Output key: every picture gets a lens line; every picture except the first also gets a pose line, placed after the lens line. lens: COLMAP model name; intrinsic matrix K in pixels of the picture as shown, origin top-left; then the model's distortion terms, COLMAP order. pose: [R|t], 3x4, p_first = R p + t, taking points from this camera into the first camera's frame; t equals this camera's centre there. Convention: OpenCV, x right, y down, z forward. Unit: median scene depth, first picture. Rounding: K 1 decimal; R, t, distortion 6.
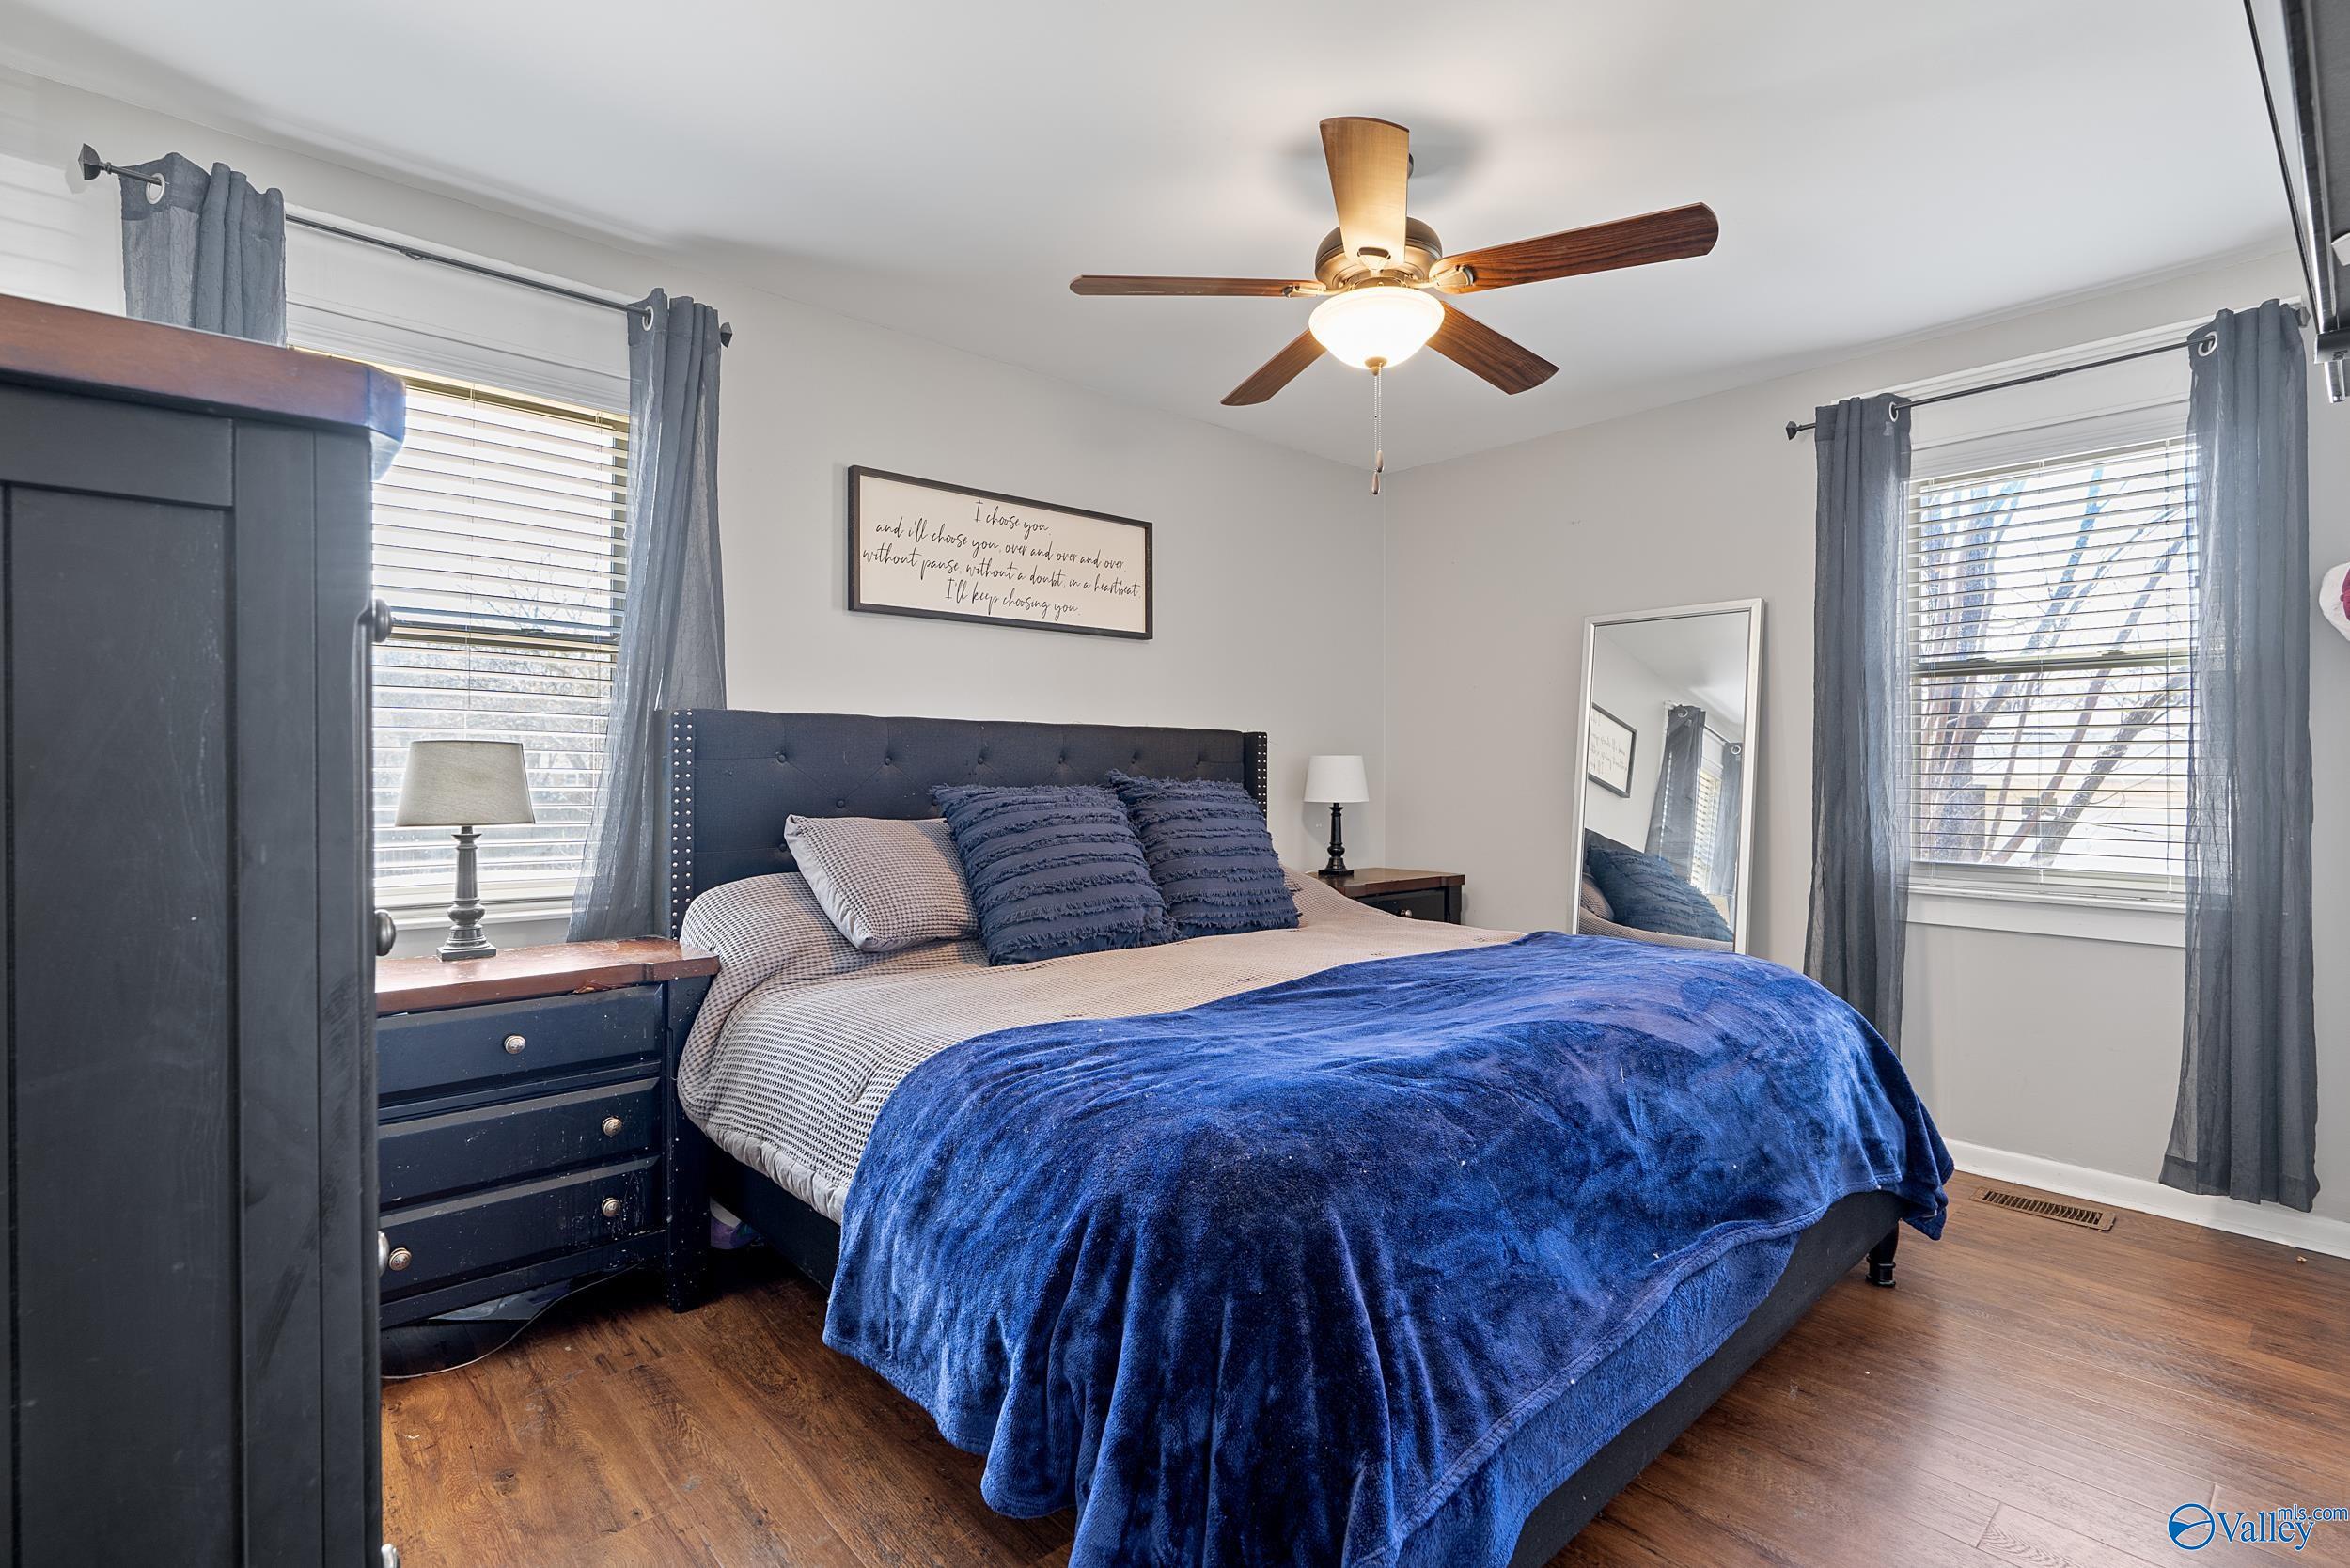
lens RADIAL K [[1083.7, 0, 1182.7], [0, 1083.7, 784.5], [0, 0, 1]] dist [0.000842, 0.000428]
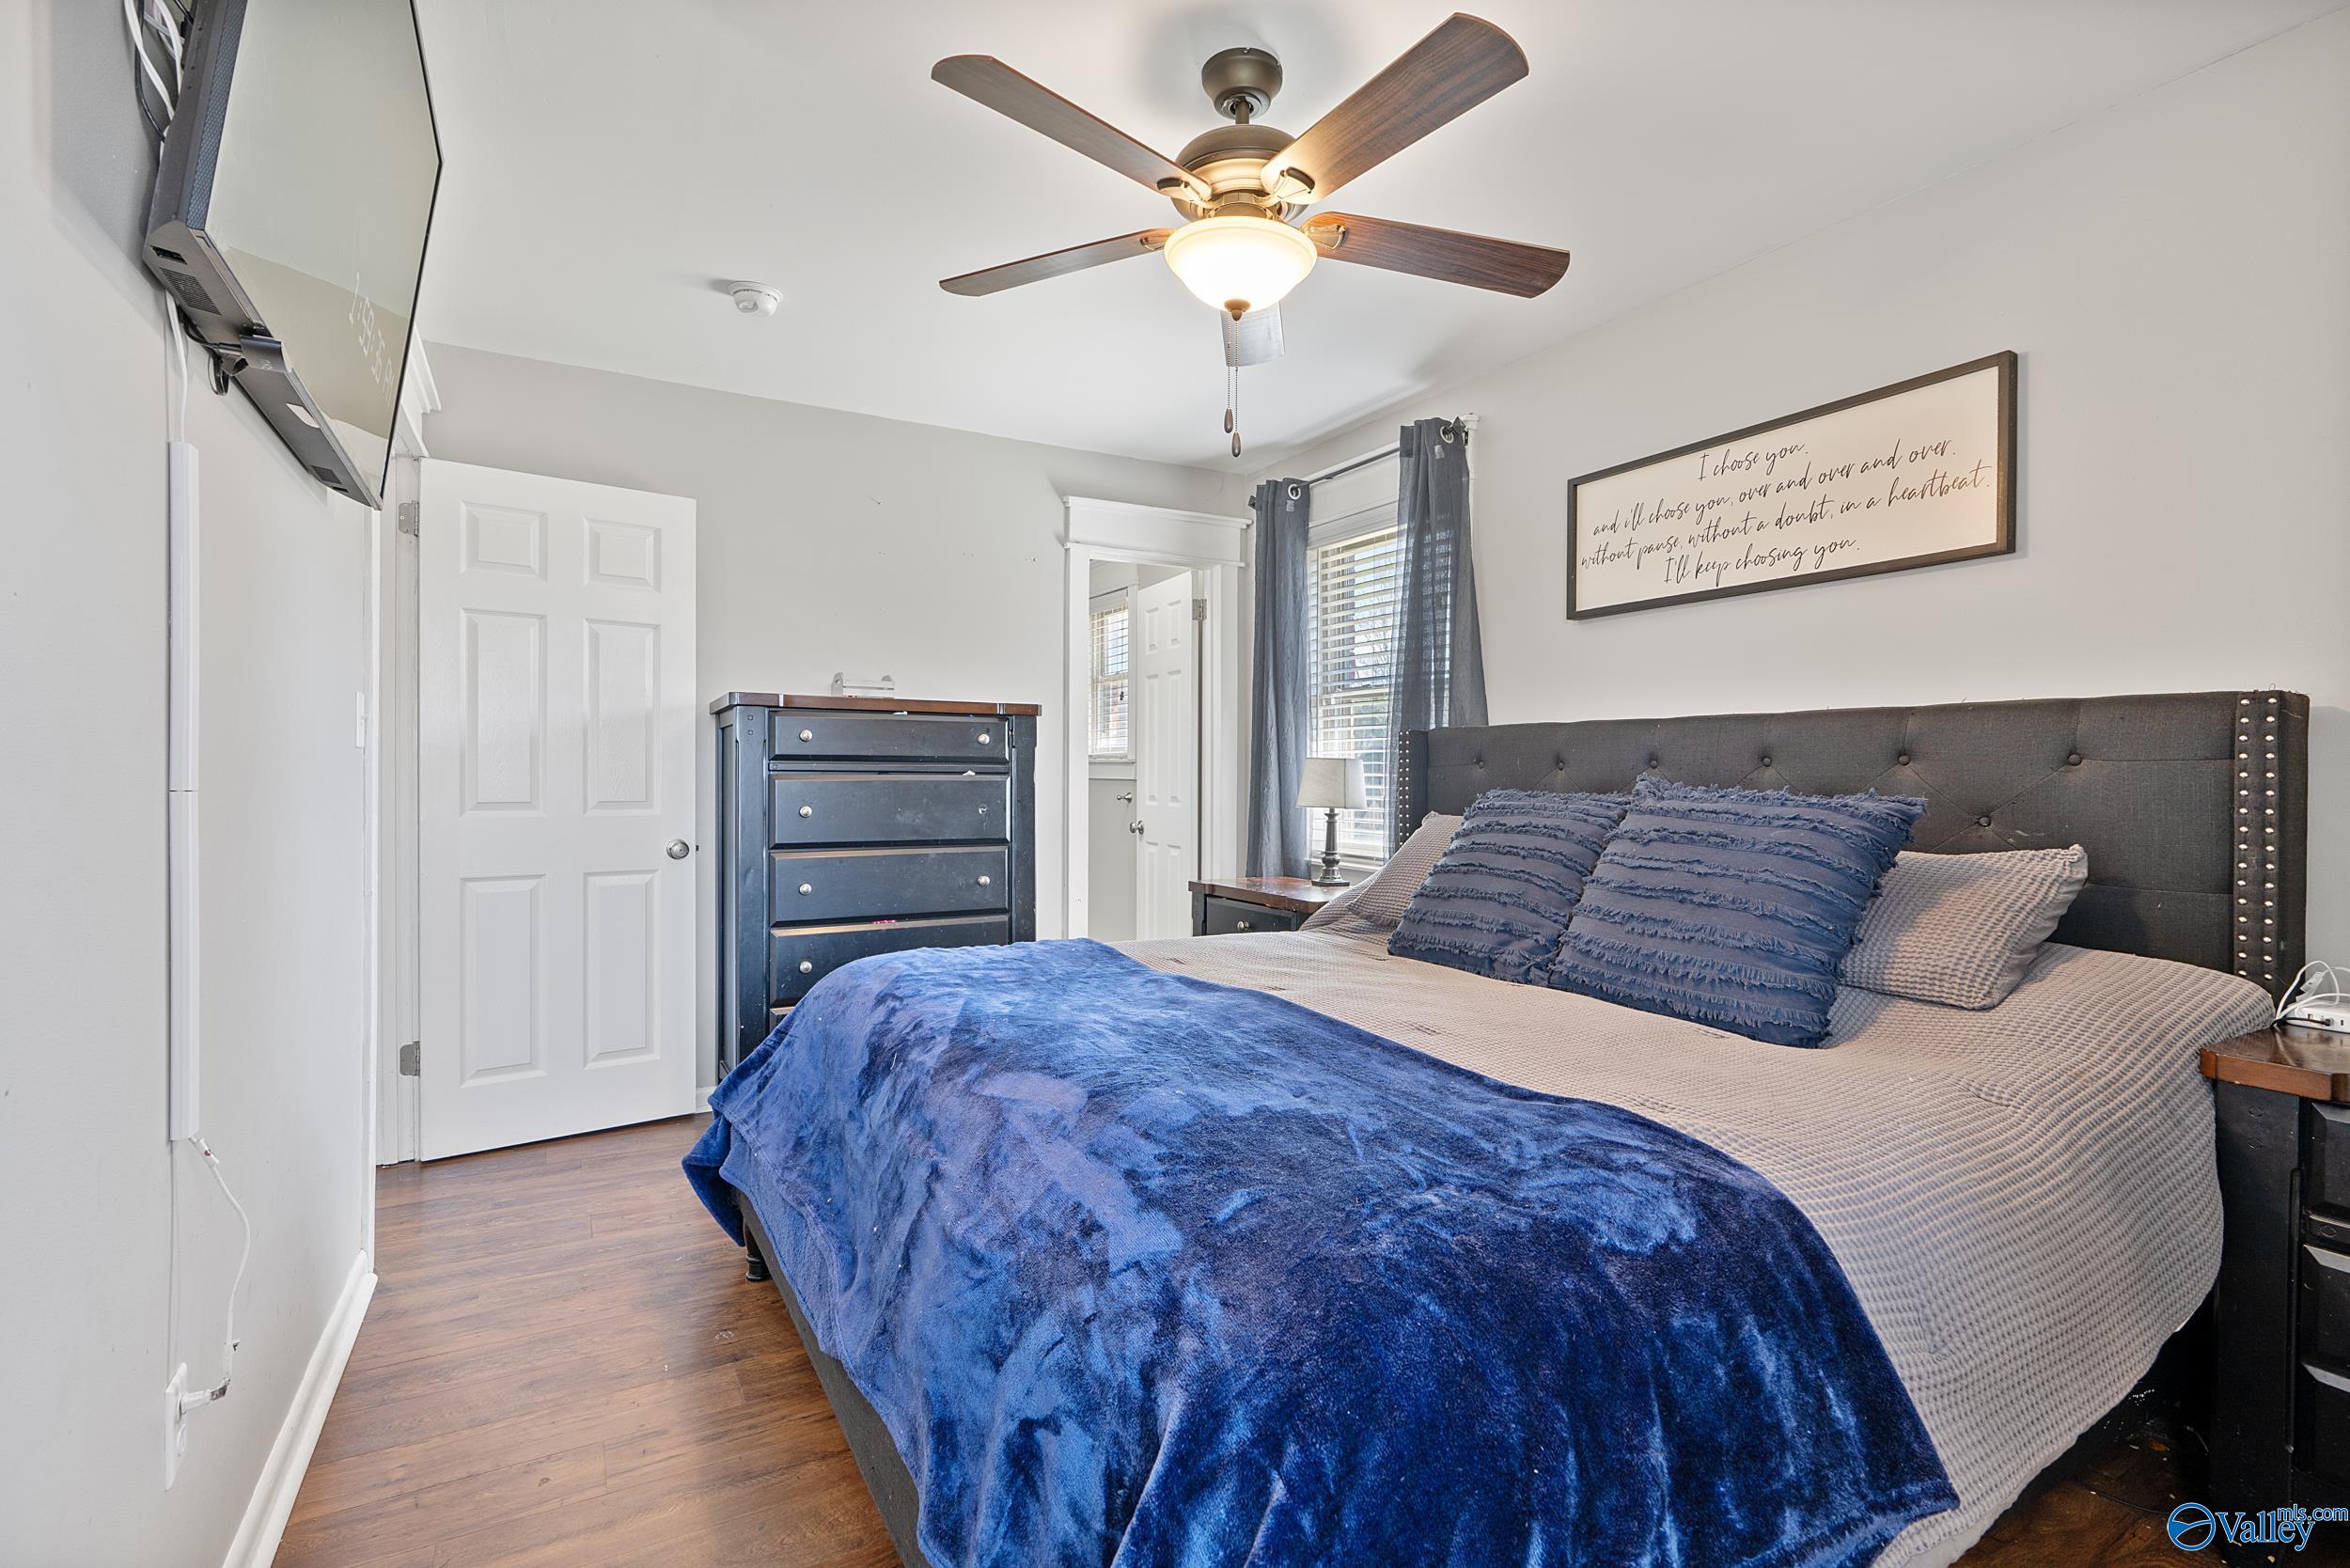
lens RADIAL K [[1083.7, 0, 1182.7], [0, 1083.7, 784.5], [0, 0, 1]] dist [0.000842, 0.000428]
pose [[-0.194218, 0.009667, -0.980911, 0.740135], [-0.011448, 0.999861, 0.012120, -0.011458], [0.980892, 0.013584, -0.194081, 0.792686]]
